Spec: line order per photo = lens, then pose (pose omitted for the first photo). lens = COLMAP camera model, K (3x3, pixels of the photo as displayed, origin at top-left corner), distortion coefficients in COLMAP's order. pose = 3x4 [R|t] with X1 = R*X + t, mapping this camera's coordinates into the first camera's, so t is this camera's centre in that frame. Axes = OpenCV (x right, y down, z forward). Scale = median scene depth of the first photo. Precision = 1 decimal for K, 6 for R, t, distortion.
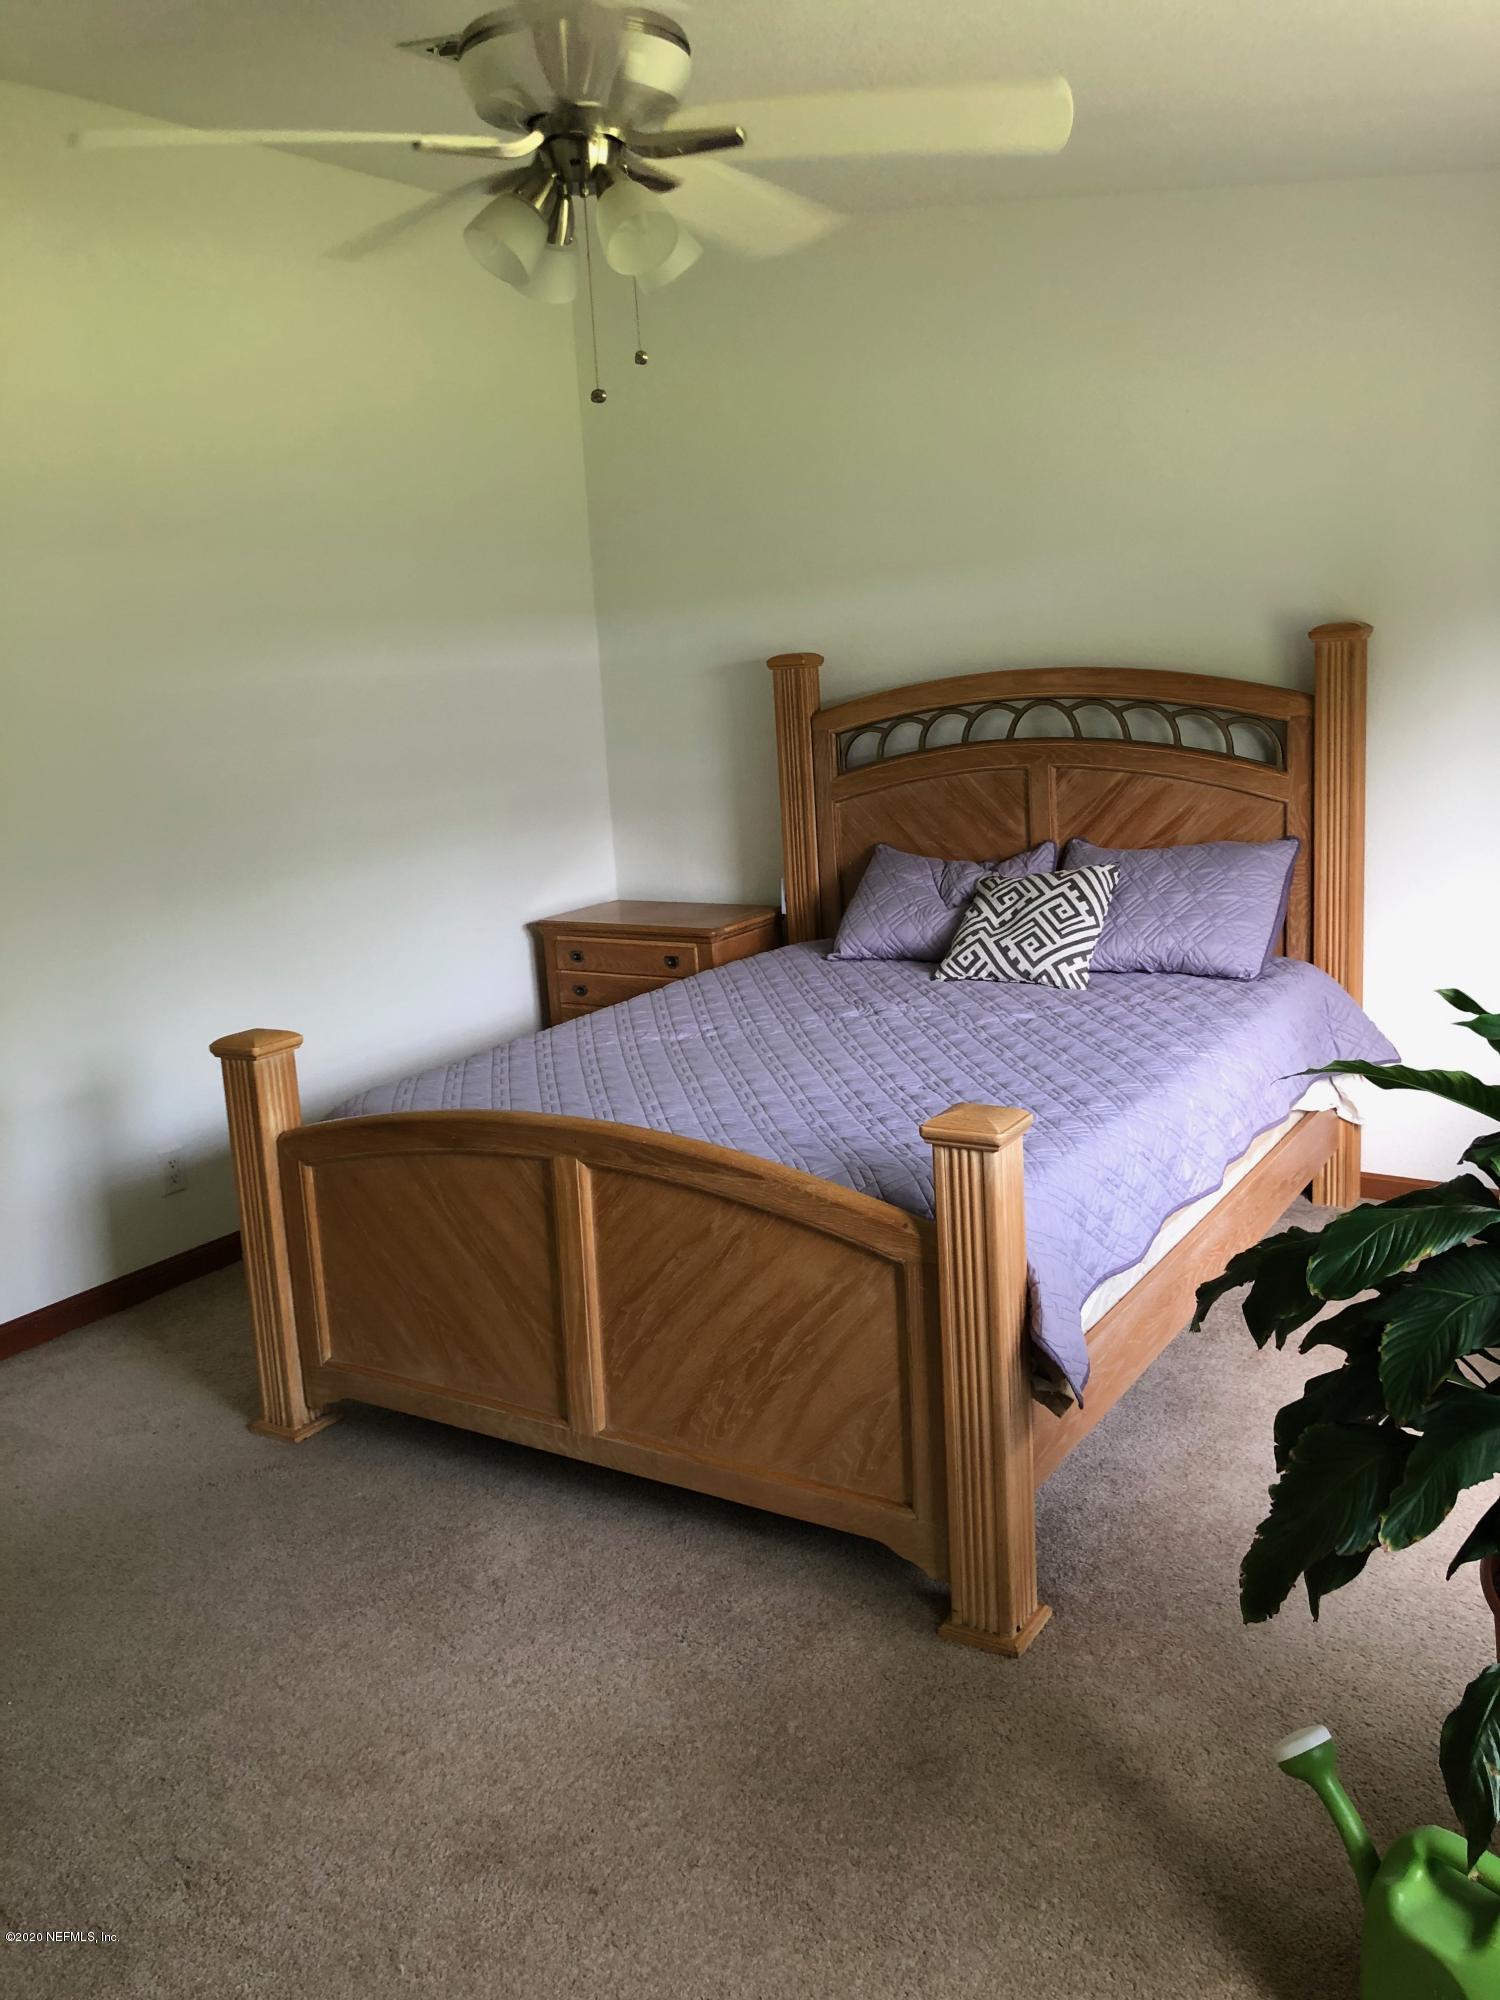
lens RADIAL K [[1630.8, 0, 741.9], [0, 1630.8, 996.1], [0, 0, 1]] dist [0.054088, -0.054823]
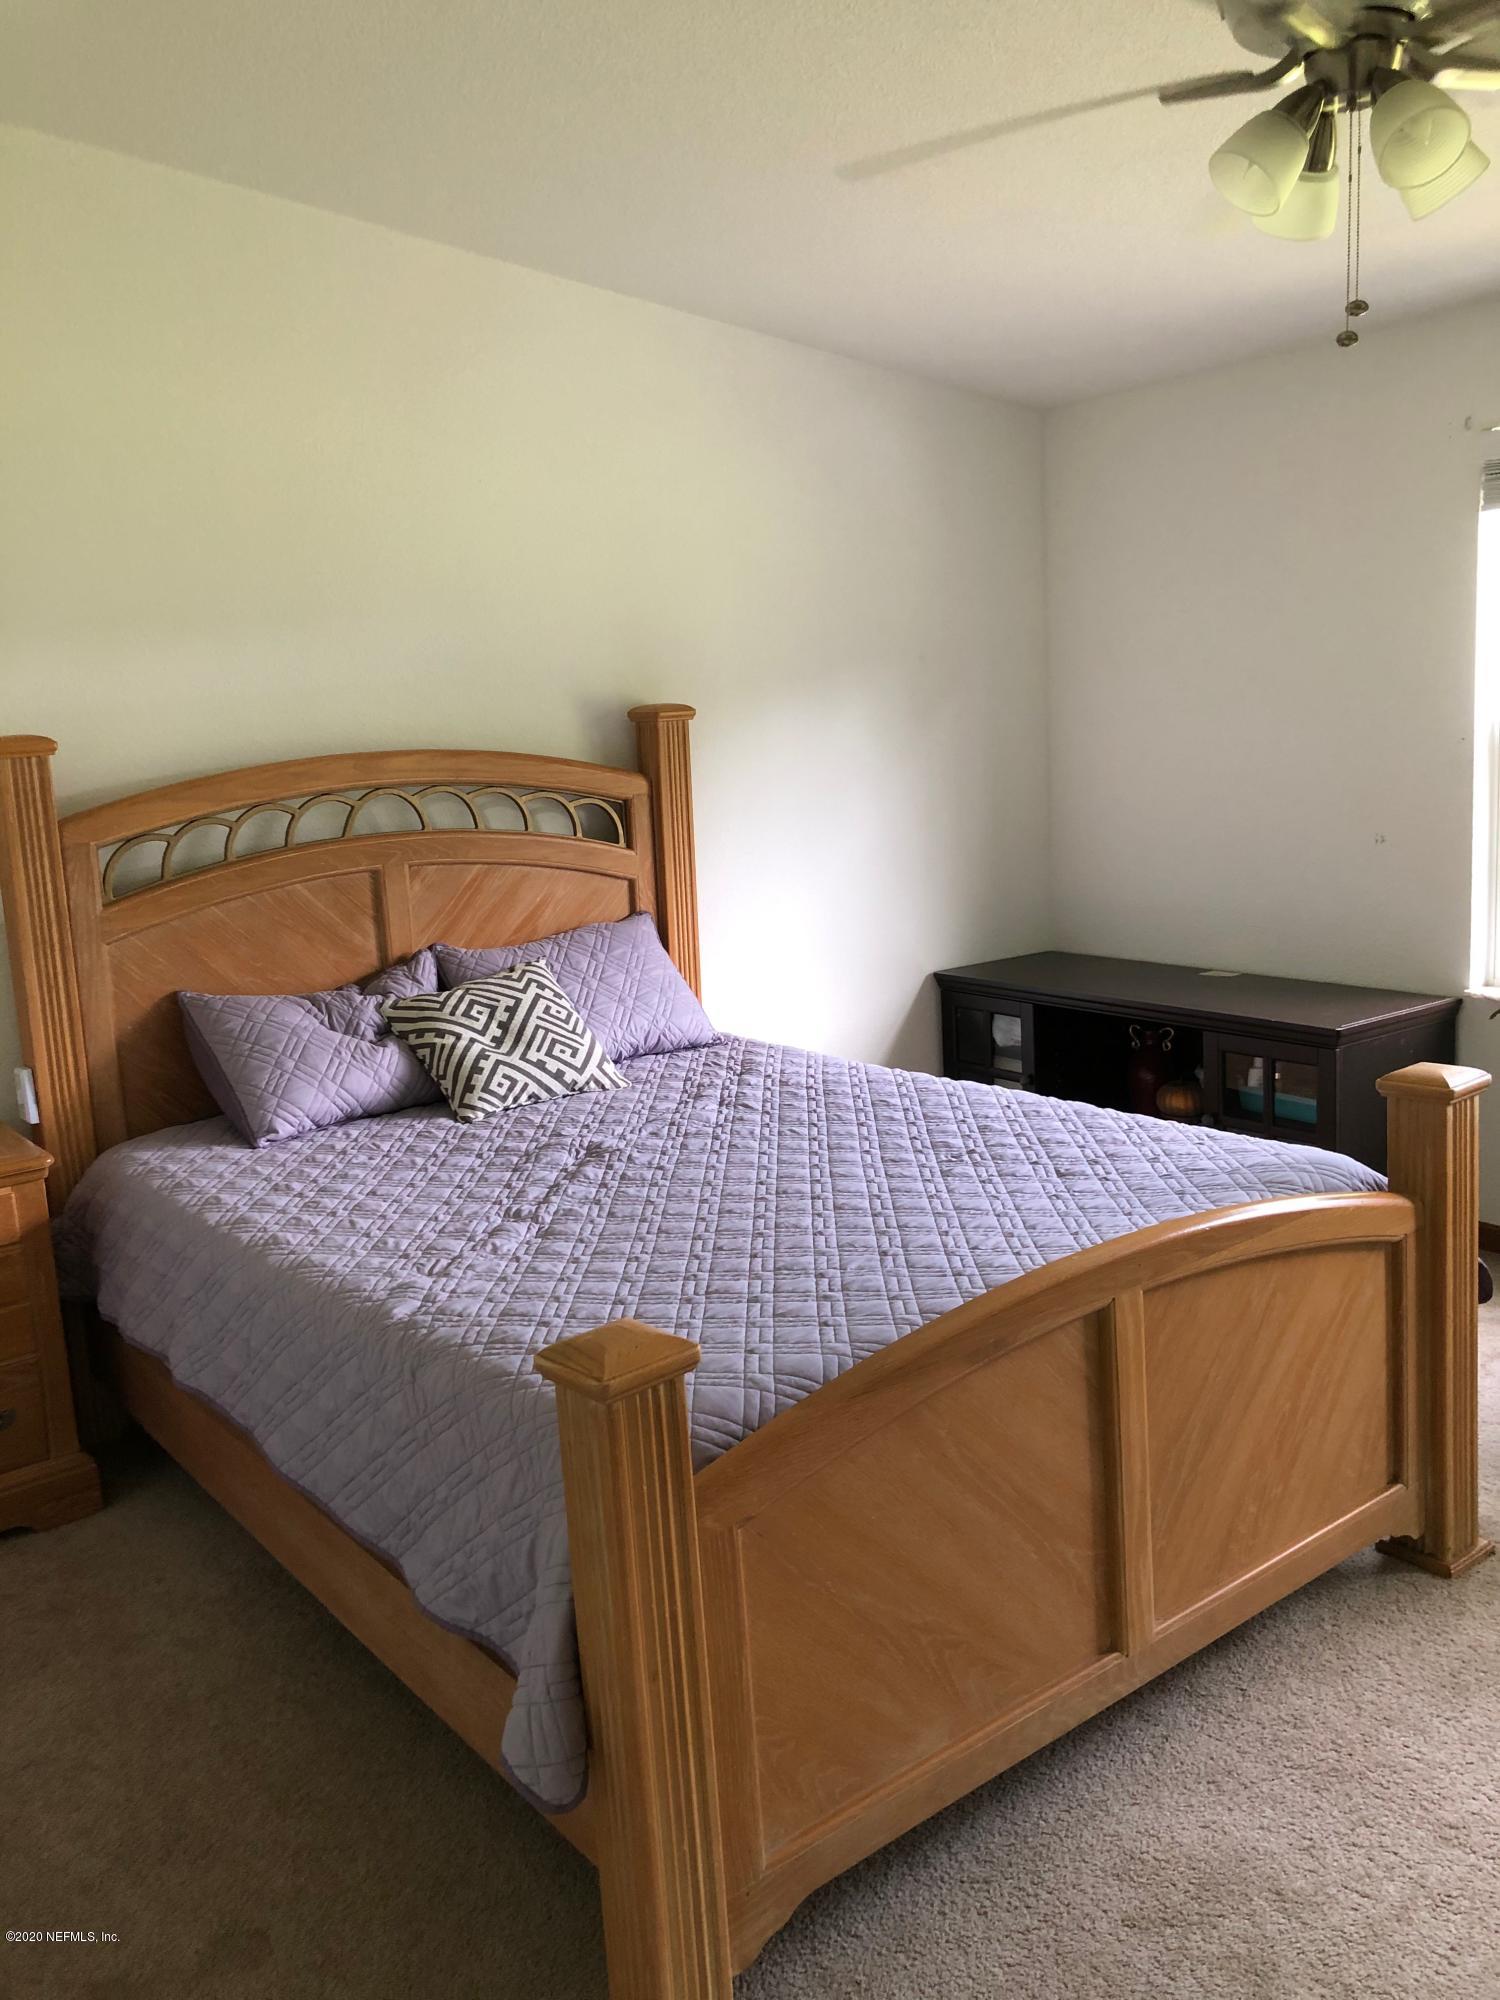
lens RADIAL K [[1630.8, 0, 742.3], [0, 1630.8, 997.2], [0, 0, 1]] dist [0.054088, -0.054823]
pose [[0.333909, -0.123201, 0.934519, -0.589065], [0.229453, 0.972223, 0.046187, -0.076558], [-0.914252, 0.199006, 0.352903, 0.584419]]
